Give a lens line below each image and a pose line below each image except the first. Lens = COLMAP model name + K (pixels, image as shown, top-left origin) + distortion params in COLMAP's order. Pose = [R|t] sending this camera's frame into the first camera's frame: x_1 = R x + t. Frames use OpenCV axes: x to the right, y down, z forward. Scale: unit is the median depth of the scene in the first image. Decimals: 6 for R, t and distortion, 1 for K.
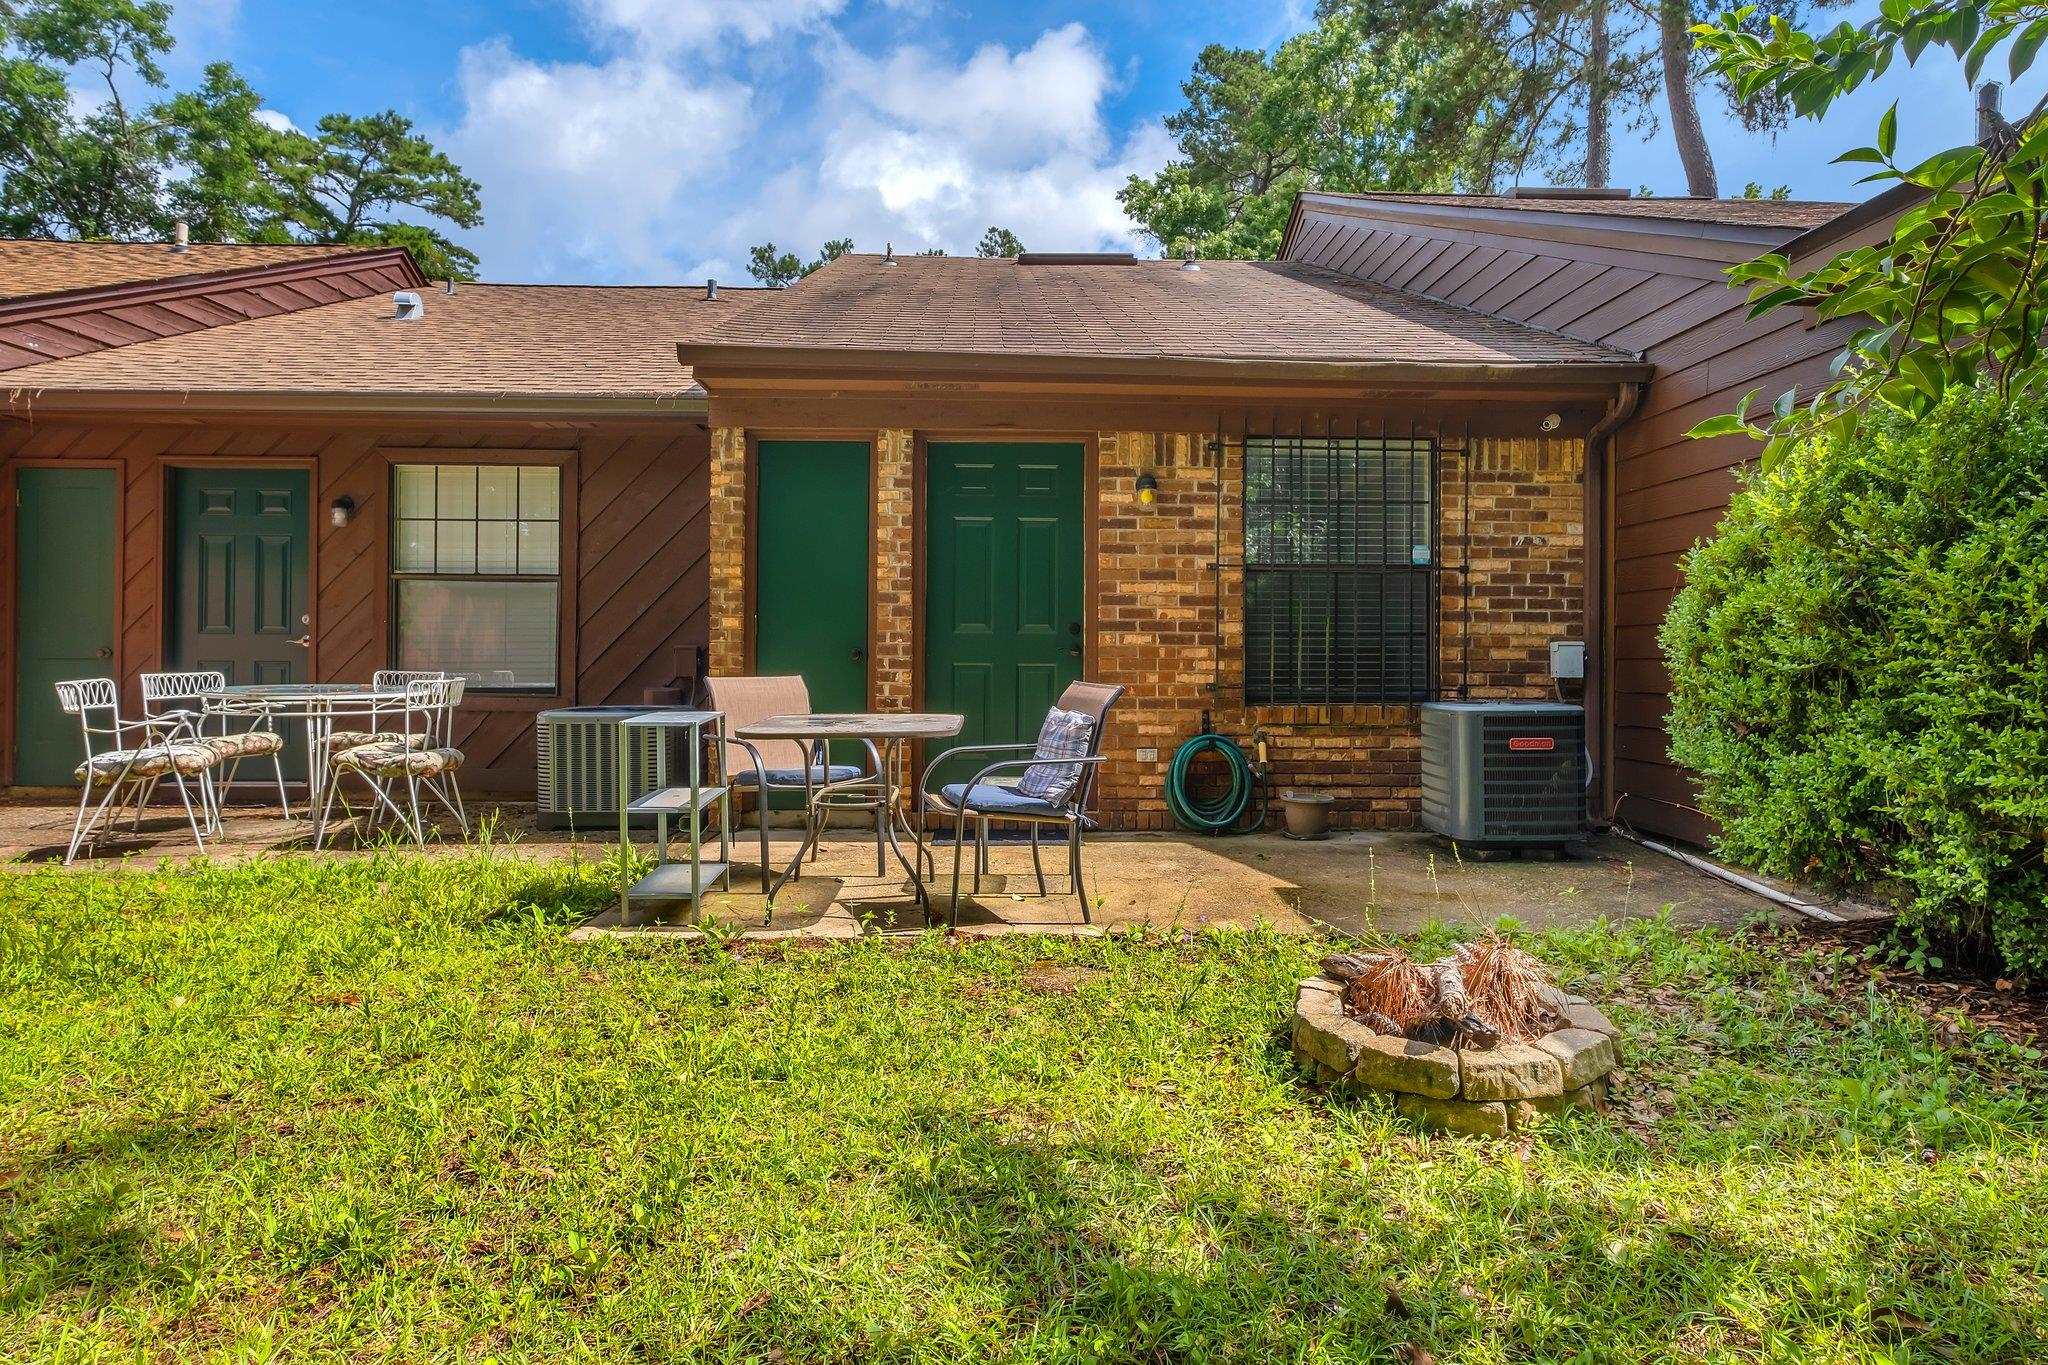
lens RADIAL K [[1296.3, 0, 1034.6], [0, 1296.3, 658.5], [0, 0, 1]] dist [-0.002009, 0.019289]
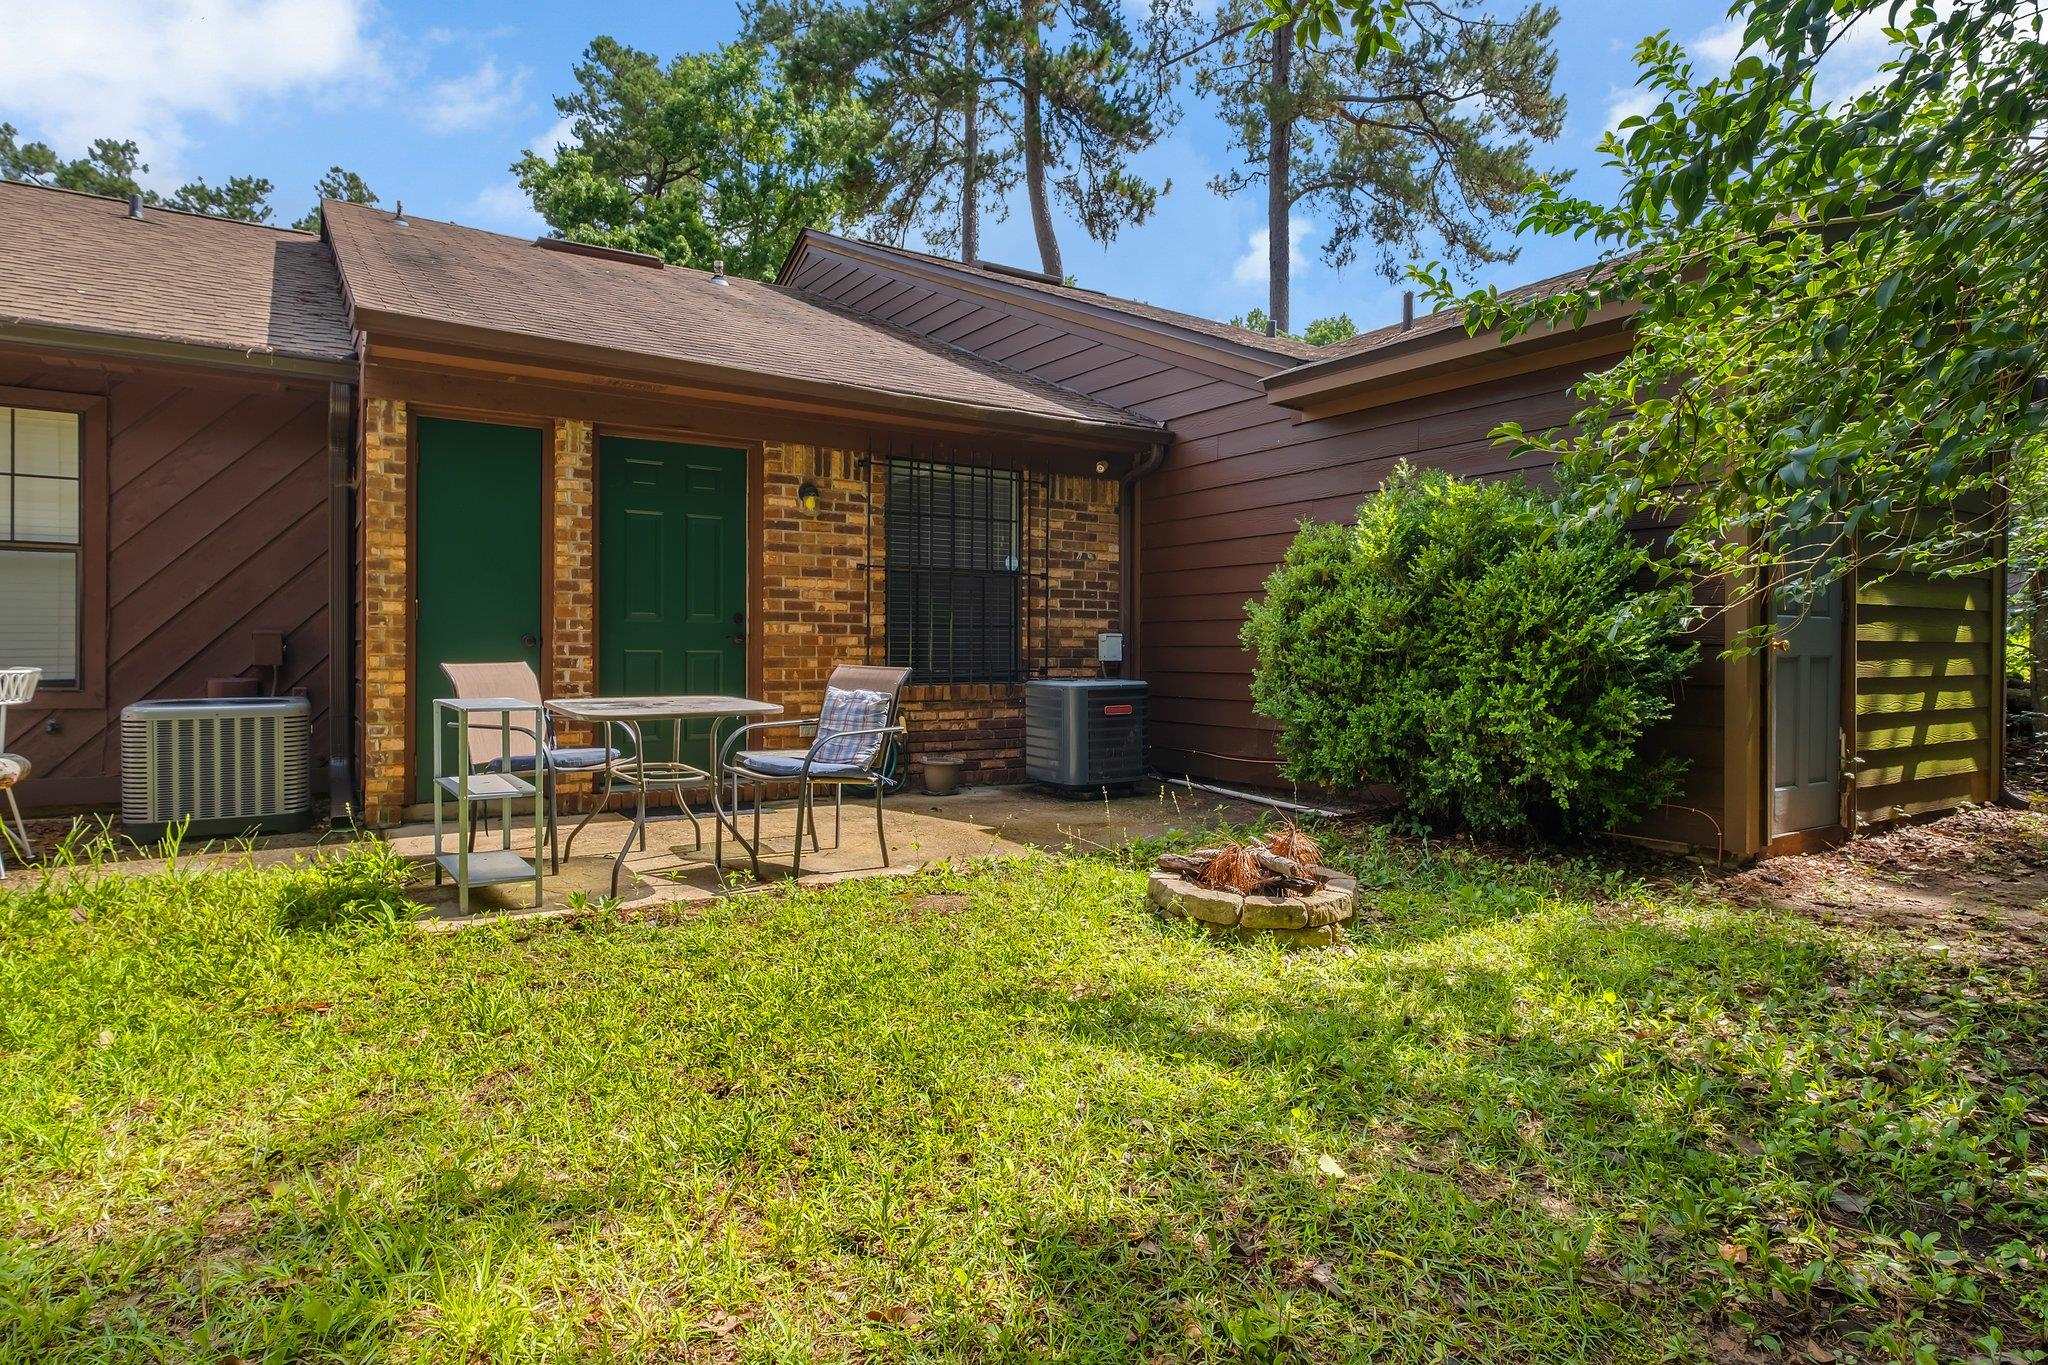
lens RADIAL K [[1296.3, 0, 1034.6], [0, 1296.3, 658.5], [0, 0, 1]] dist [-0.002009, 0.019289]
pose [[0.823041, -0.003807, 0.567970, -0.393917], [-0.000239, 0.999975, 0.007050, 0.003079], [-0.567982, -0.005938, 0.823019, -0.044526]]
